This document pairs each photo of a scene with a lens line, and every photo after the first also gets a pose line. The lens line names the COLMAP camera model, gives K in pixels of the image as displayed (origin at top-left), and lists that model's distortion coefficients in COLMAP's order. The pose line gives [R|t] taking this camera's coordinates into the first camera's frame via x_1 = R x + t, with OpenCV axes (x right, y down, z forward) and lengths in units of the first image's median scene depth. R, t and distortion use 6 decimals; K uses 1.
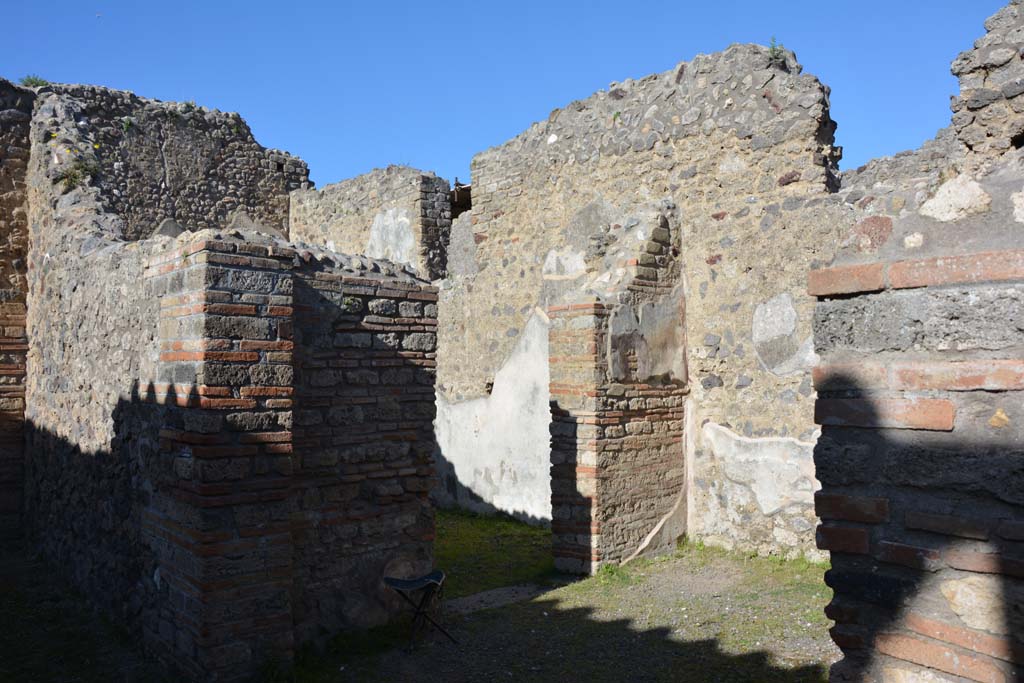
lens RADIAL K [[781.5, 0, 521.2], [0, 781.5, 358.8], [0, 0, 1]] dist [-0.168775, 0.105706]
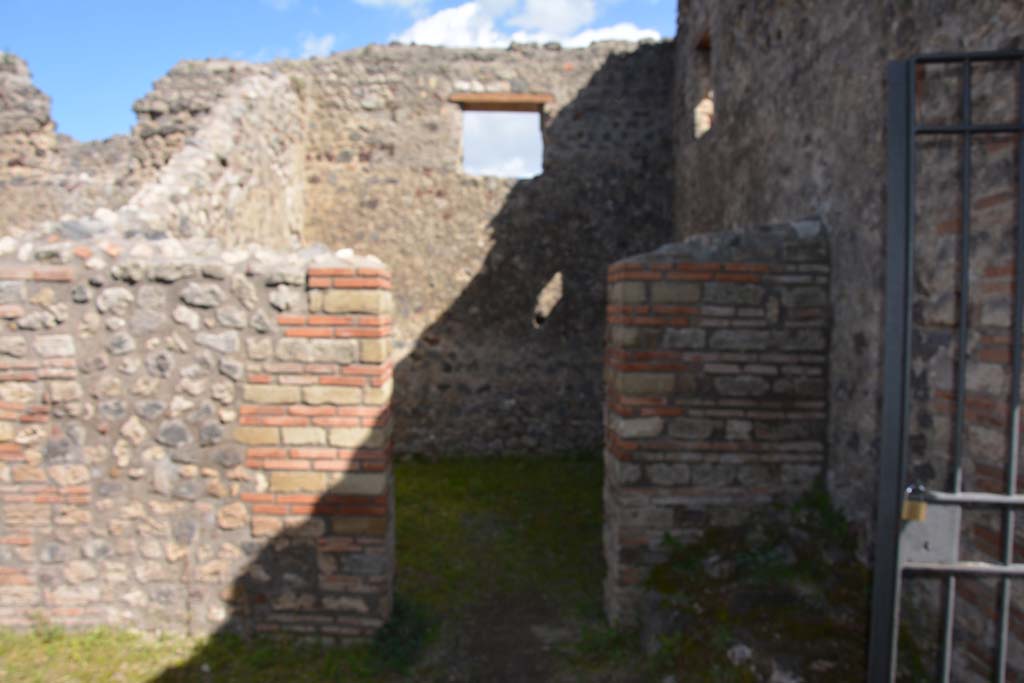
lens RADIAL K [[781.5, 0, 500.8], [0, 781.5, 339.1], [0, 0, 1]] dist [-0.168775, 0.105706]
pose [[0.652294, -0.021728, 0.757654, -0.069535], [-0.021084, 0.998682, 0.046793, -0.007652], [-0.757672, -0.046497, 0.650977, -0.459507]]
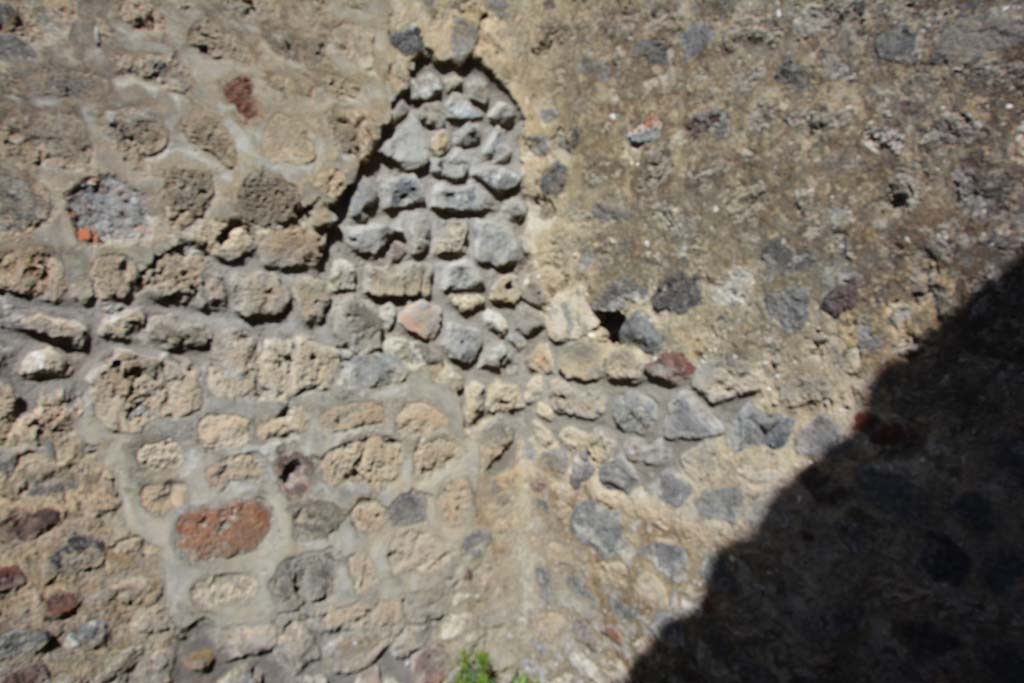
lens RADIAL K [[781.5, 0, 514.6], [0, 781.5, 346.4], [0, 0, 1]] dist [-0.168775, 0.105706]
pose [[0.999309, 0.022589, -0.029519, 0.668758], [-0.020081, 0.996377, 0.082637, 0.002638], [0.031278, -0.081987, 0.996142, 0.150352]]
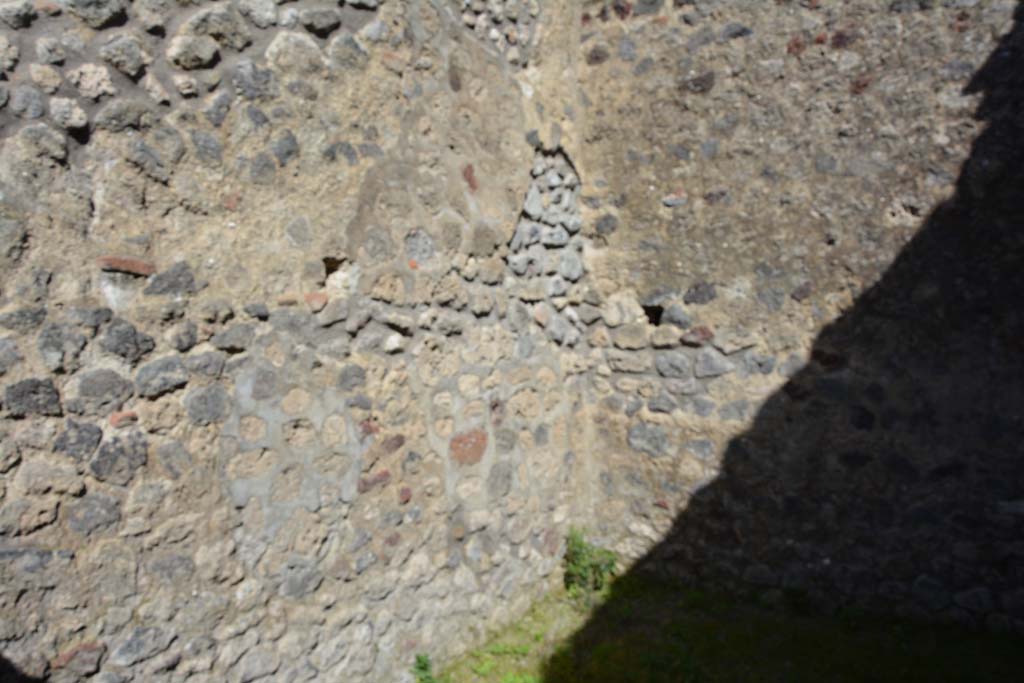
lens RADIAL K [[781.5, 0, 513.1], [0, 781.5, 345.6], [0, 0, 1]] dist [-0.168775, 0.105706]
pose [[0.969029, -0.024506, 0.245726, 0.433686], [0.008235, 0.997717, 0.067028, 0.005669], [-0.246808, -0.062929, 0.967019, -0.055198]]
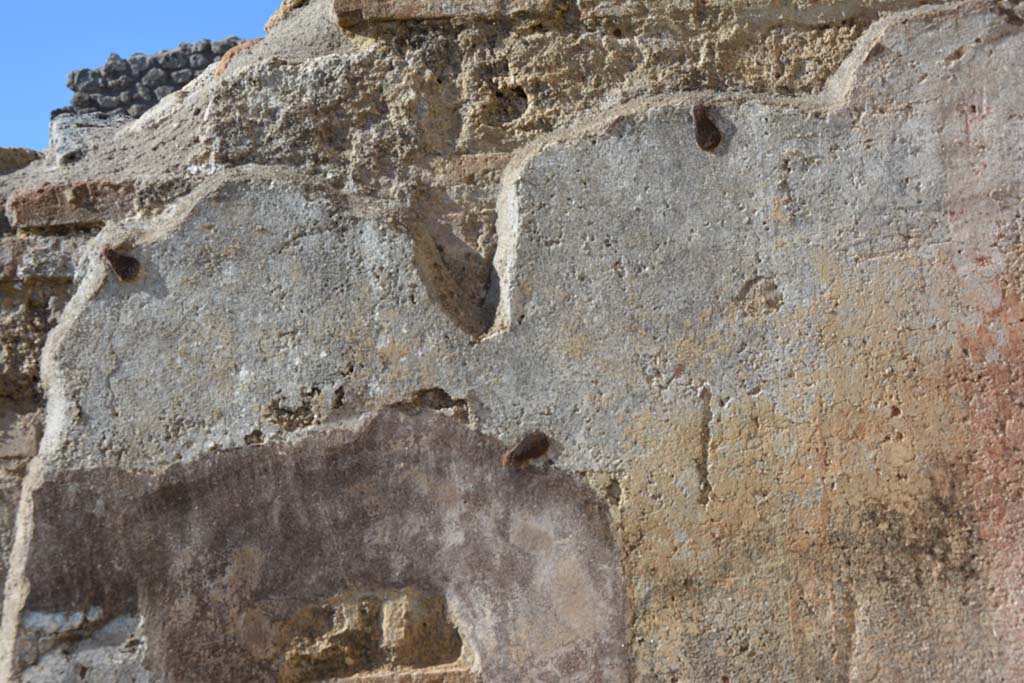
lens RADIAL K [[1380.8, 0, 513.1], [0, 1380.8, 340.3], [0, 0, 1]] dist [0.101211, 0.000000]
pose [[0.682572, -0.153321, -0.714555, 0.278507], [0.031024, 0.982943, -0.181274, -0.011924], [0.730160, 0.101564, 0.675686, 0.881731]]
